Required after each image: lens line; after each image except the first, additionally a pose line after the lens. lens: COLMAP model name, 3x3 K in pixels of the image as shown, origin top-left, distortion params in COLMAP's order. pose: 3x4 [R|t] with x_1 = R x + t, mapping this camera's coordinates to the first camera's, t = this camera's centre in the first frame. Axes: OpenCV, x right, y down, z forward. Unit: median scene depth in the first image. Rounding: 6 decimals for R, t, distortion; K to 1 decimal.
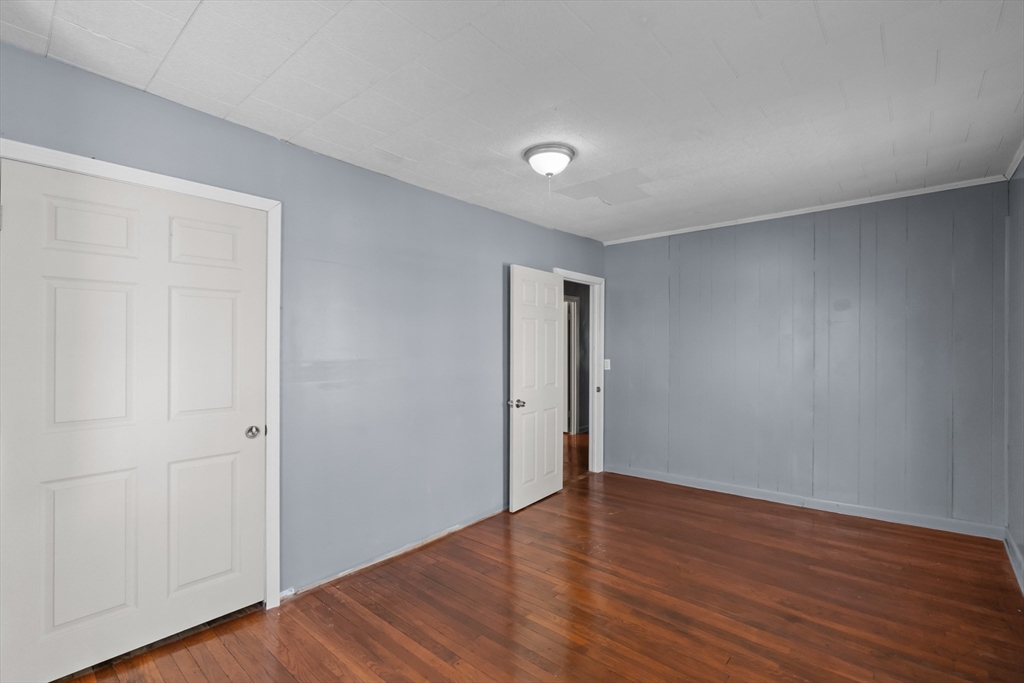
lens RADIAL K [[466.4, 0, 518.1], [0, 466.4, 335.5], [0, 0, 1]] dist [-0.001145, -0.000341]
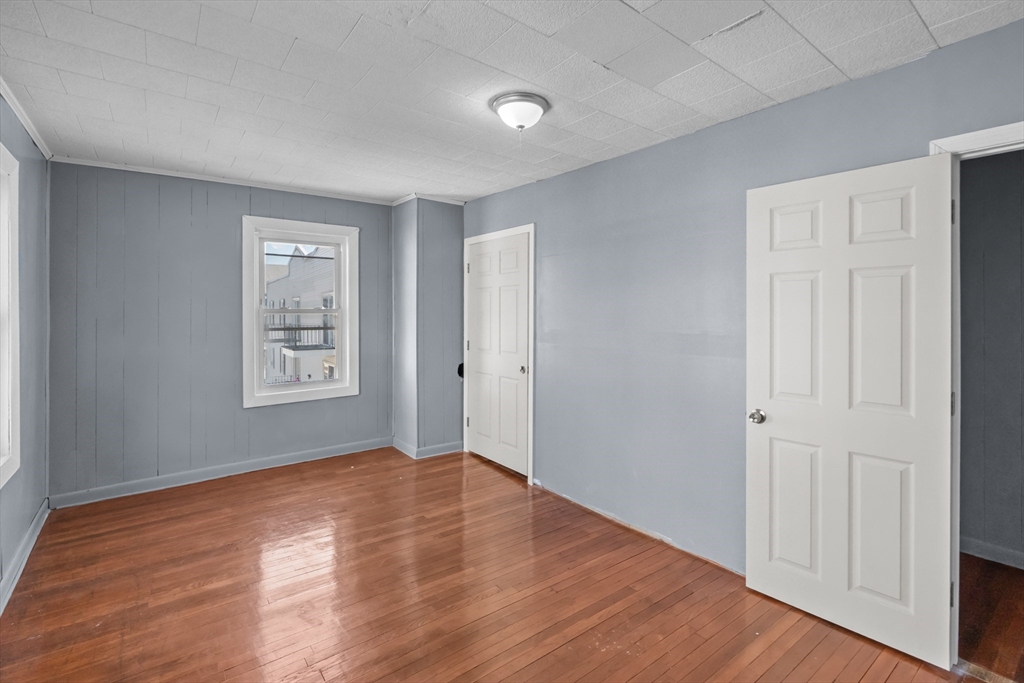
lens RADIAL K [[466.4, 0, 517.8], [0, 466.4, 334.4], [0, 0, 1]] dist [-0.001145, -0.000341]
pose [[-0.195829, 0.020771, -0.980418, 0.844340], [-0.008783, 0.999698, 0.022934, 0.036639], [0.980599, 0.013102, -0.195587, 1.053071]]
